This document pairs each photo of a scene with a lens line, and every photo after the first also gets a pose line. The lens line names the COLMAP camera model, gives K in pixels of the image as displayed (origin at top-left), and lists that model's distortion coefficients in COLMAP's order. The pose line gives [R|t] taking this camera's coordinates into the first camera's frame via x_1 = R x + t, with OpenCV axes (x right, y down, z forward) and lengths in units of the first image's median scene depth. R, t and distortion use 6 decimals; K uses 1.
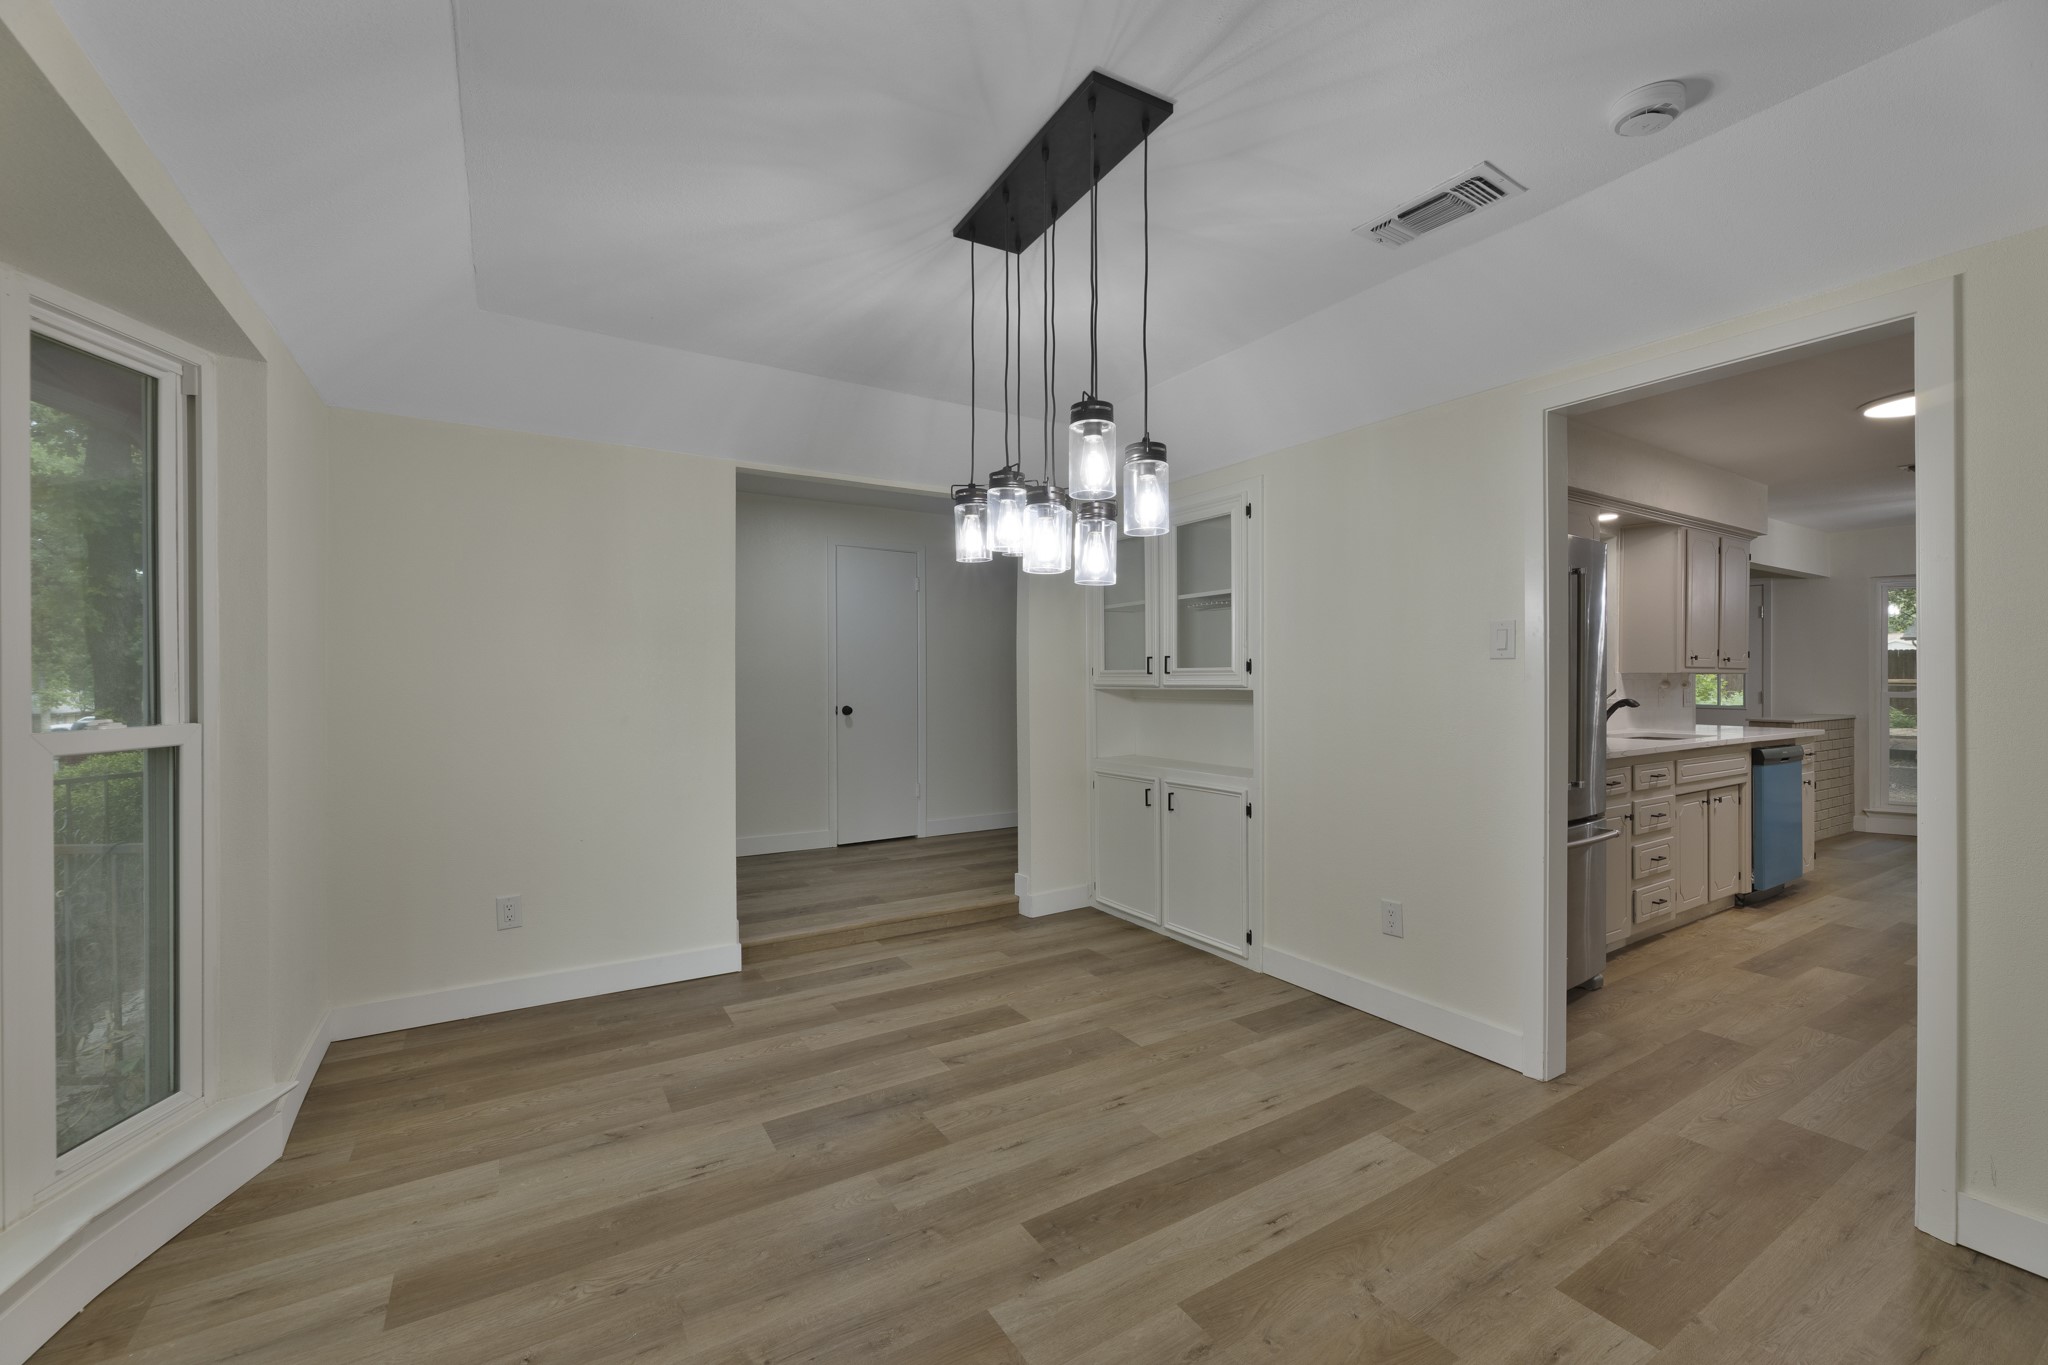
lens RADIAL K [[824.9, 0, 1034.1], [0, 824.9, 675.2], [0, 0, 1]] dist [-0.004309, 0.000093]
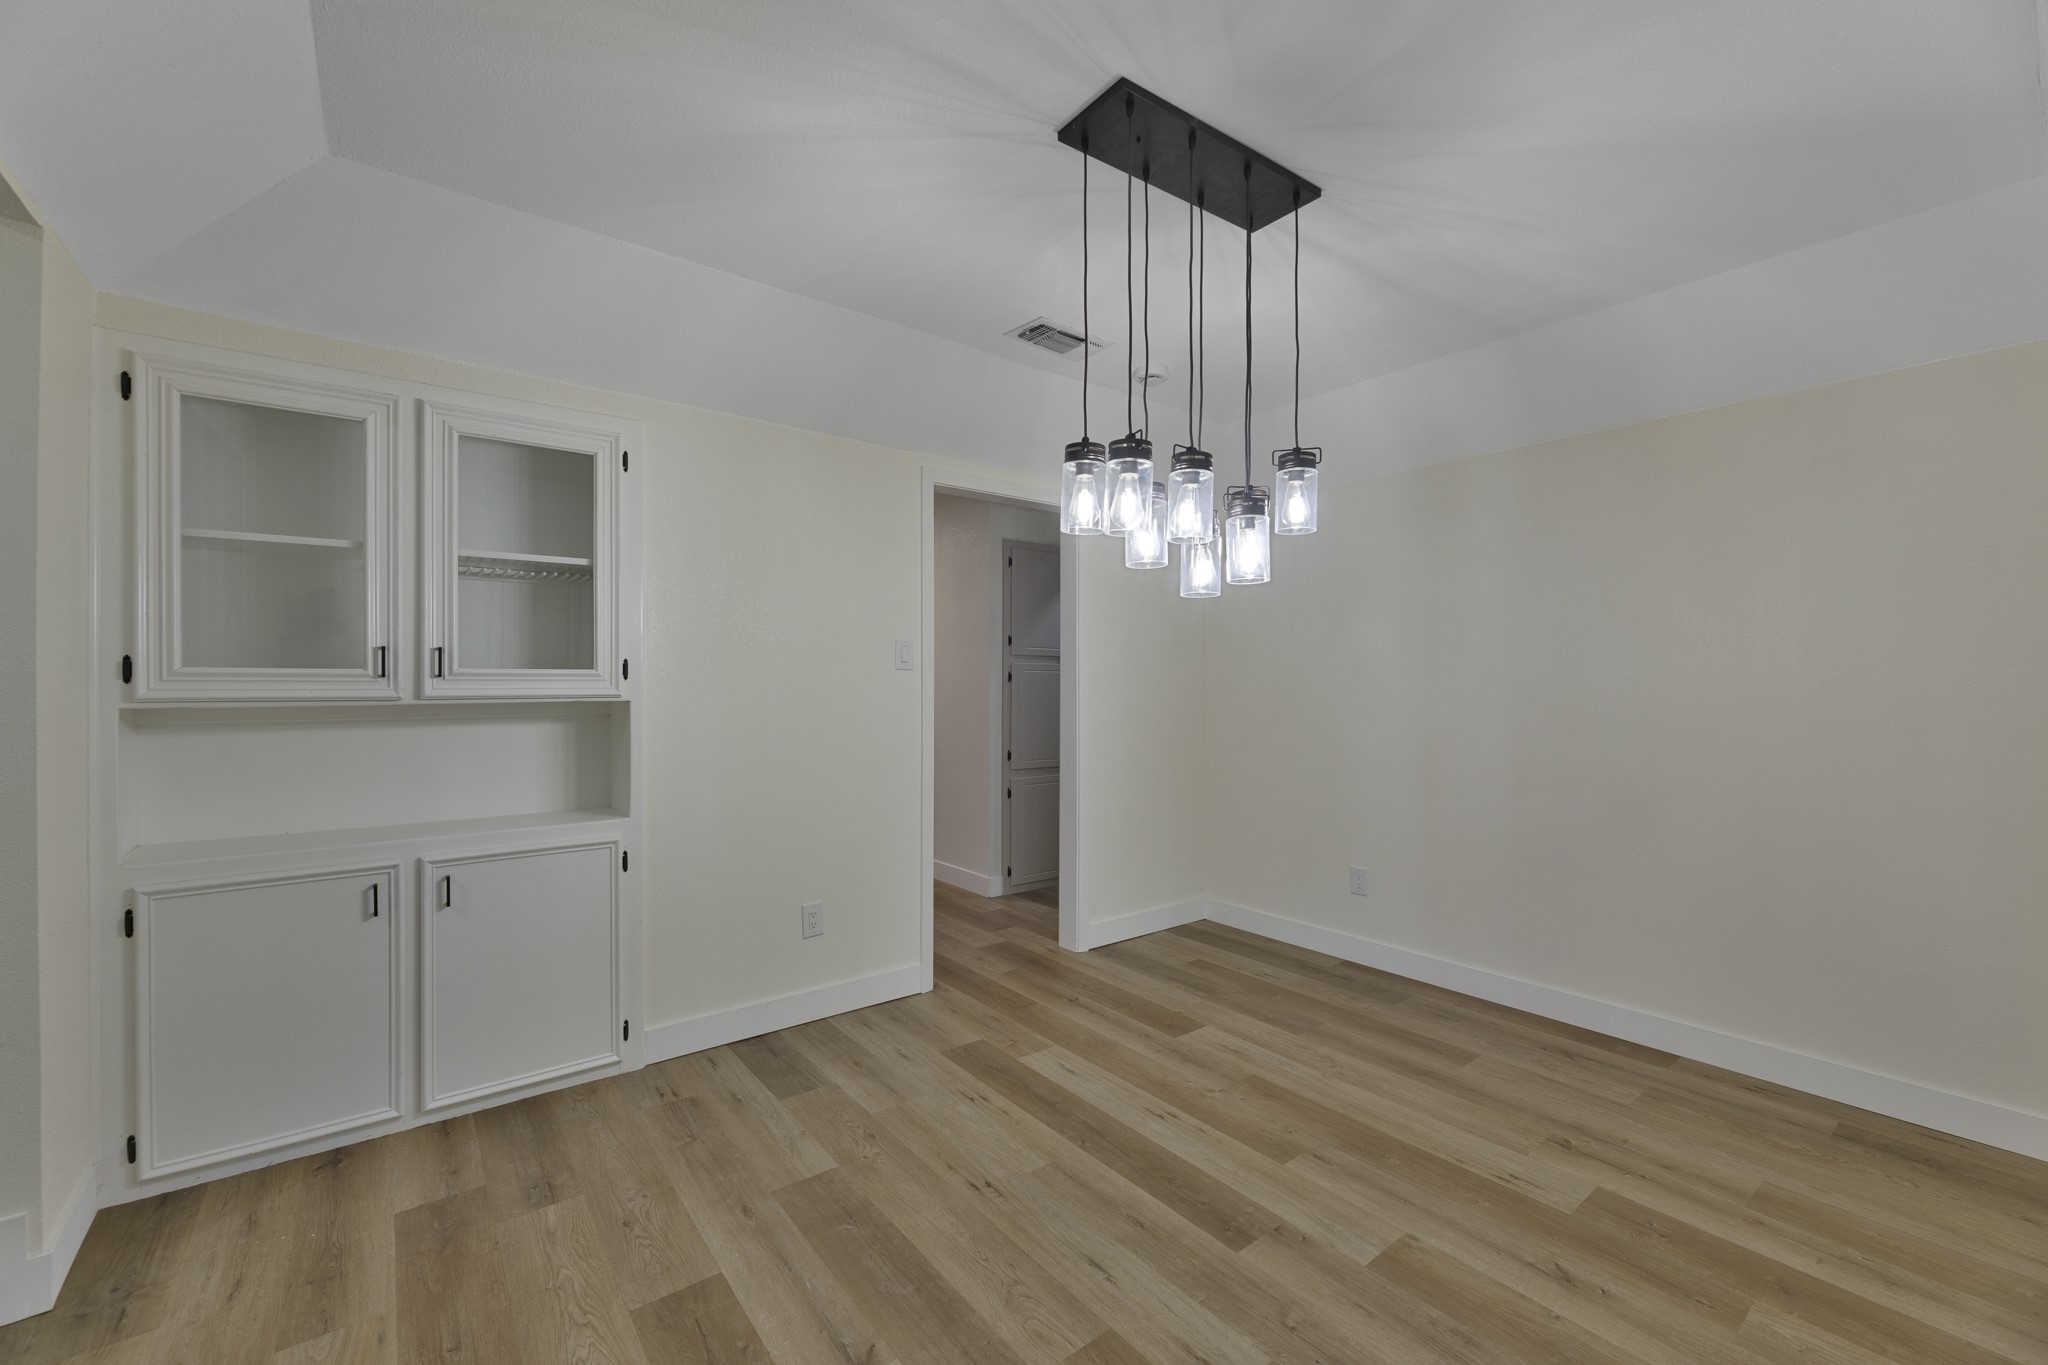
lens RADIAL K [[824.9, 0, 987.3], [0, 824.9, 683.1], [0, 0, 1]] dist [-0.004309, 0.000093]
pose [[-0.075455, -0.000755, 0.997149, -0.816002], [-0.005315, 0.999986, 0.000355, 0.000307], [-0.997135, -0.005273, -0.075458, 1.169255]]
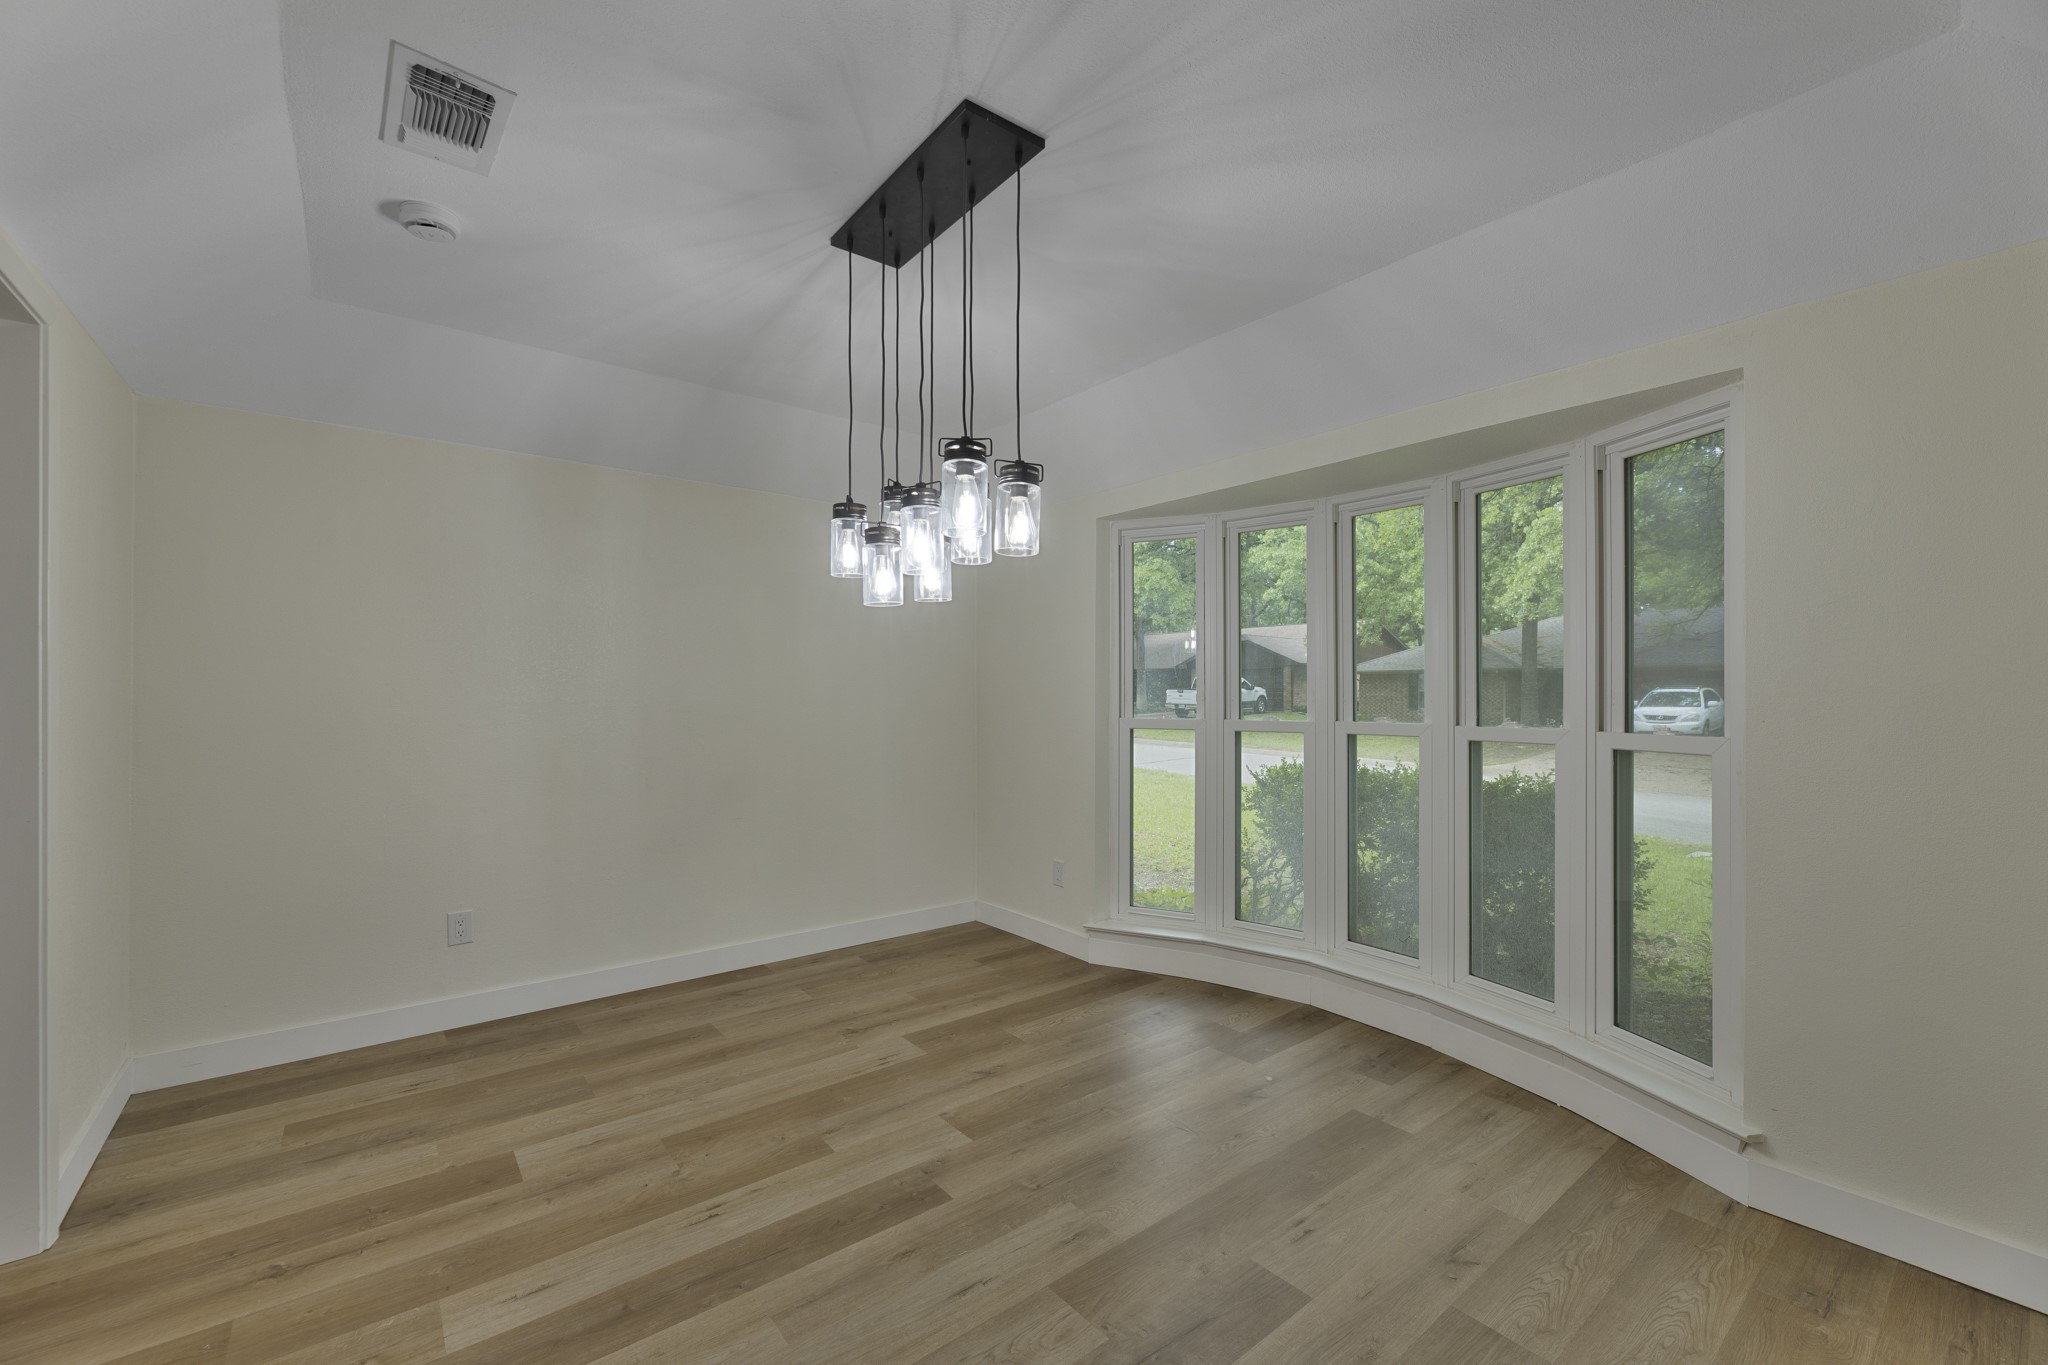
lens RADIAL K [[824.9, 0, 1027.6], [0, 824.9, 694.1], [0, 0, 1]] dist [-0.004309, 0.000093]
pose [[-0.993300, -0.002558, -0.115534, 0.011773], [-0.002550, 0.999997, -0.000220, 0.000730], [0.115535, 0.000076, -0.993303, 1.786326]]
